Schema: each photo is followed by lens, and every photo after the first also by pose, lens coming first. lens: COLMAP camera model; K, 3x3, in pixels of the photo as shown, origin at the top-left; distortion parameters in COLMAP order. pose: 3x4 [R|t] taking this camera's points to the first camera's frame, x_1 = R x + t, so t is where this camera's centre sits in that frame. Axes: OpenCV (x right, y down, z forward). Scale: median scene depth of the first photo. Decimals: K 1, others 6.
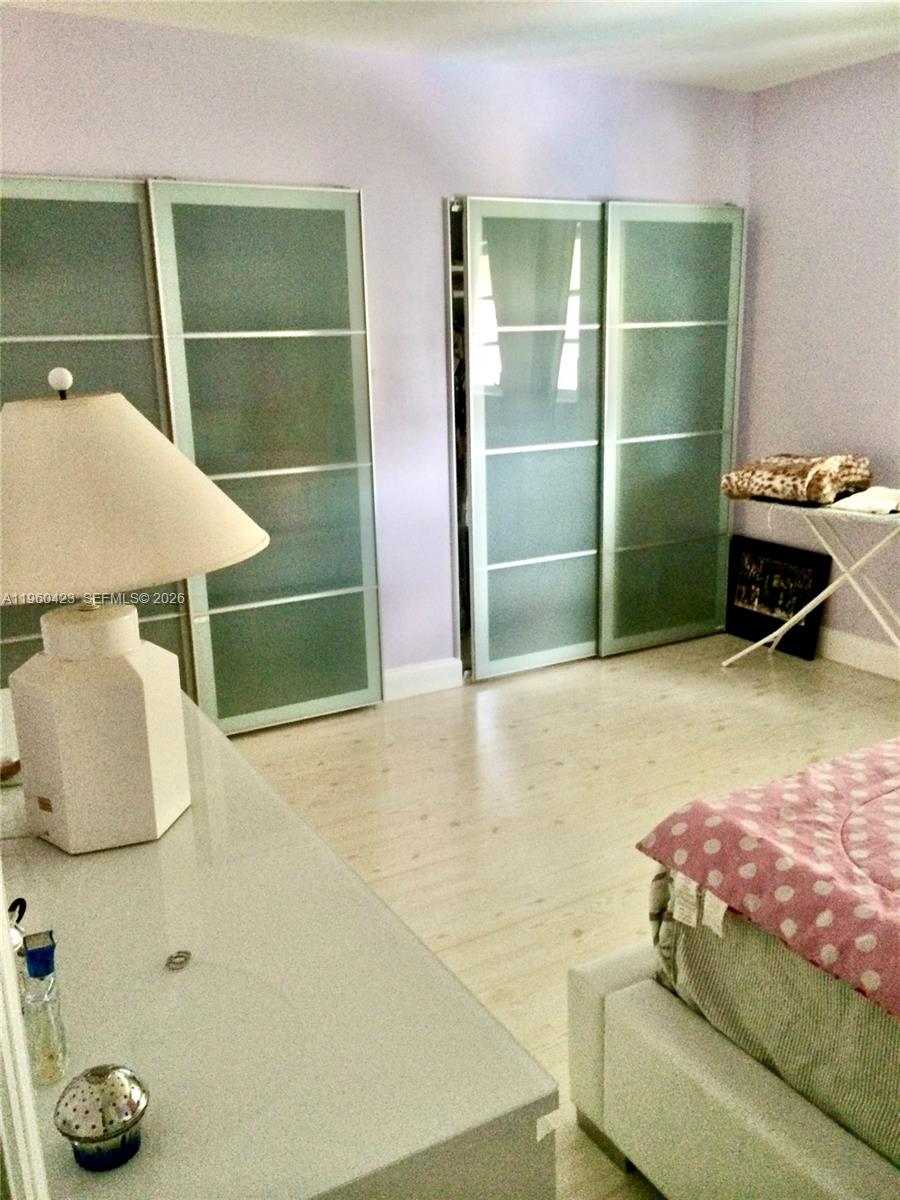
lens RADIAL K [[1034.0, 0, 448.8], [0, 1034.0, 602.7], [0, 0, 1]] dist [0.081349, -0.102911]
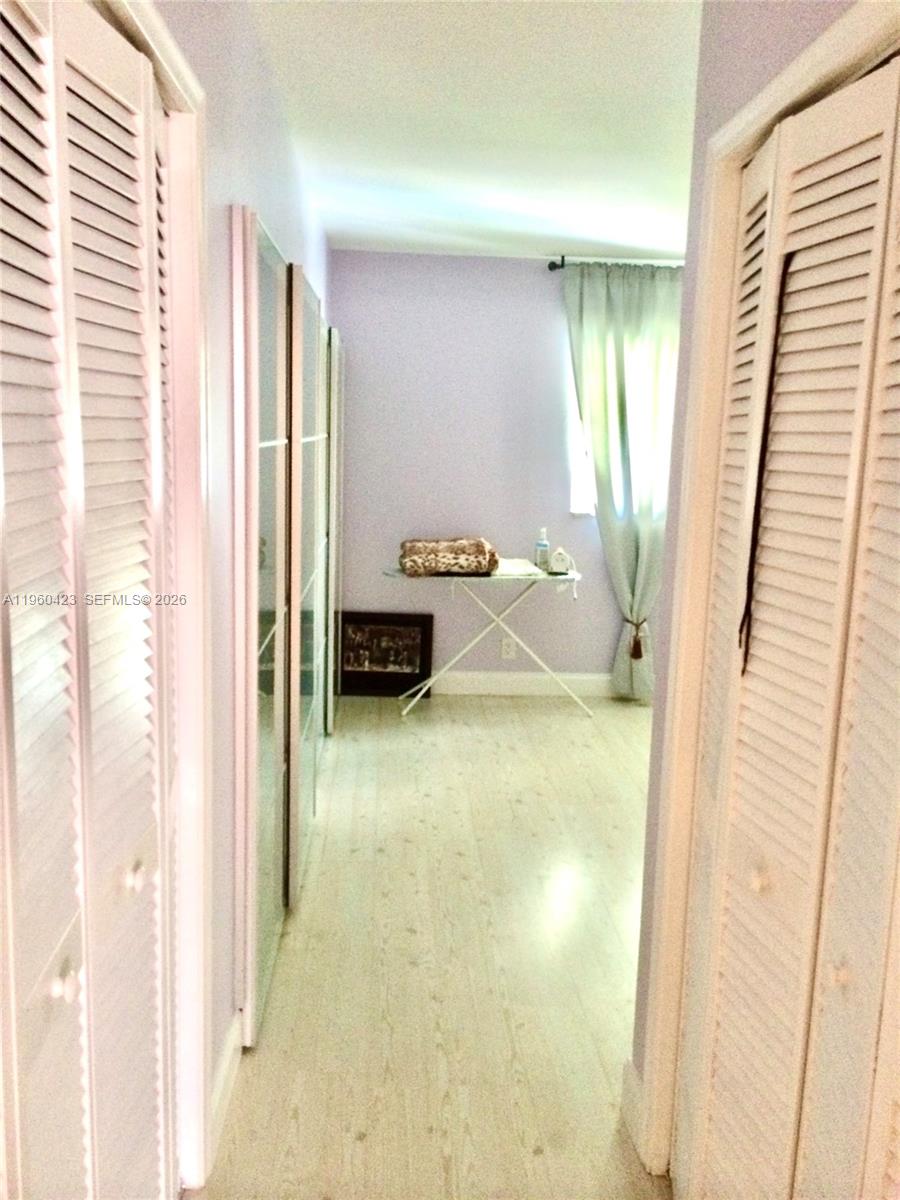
lens RADIAL K [[1034.0, 0, 447.8], [0, 1034.0, 600.9], [0, 0, 1]] dist [0.081349, -0.102911]
pose [[0.412997, -0.107507, 0.904365, -0.782771], [0.180569, 0.982961, 0.034390, -0.101108], [-0.892653, 0.149097, 0.425372, 0.418927]]
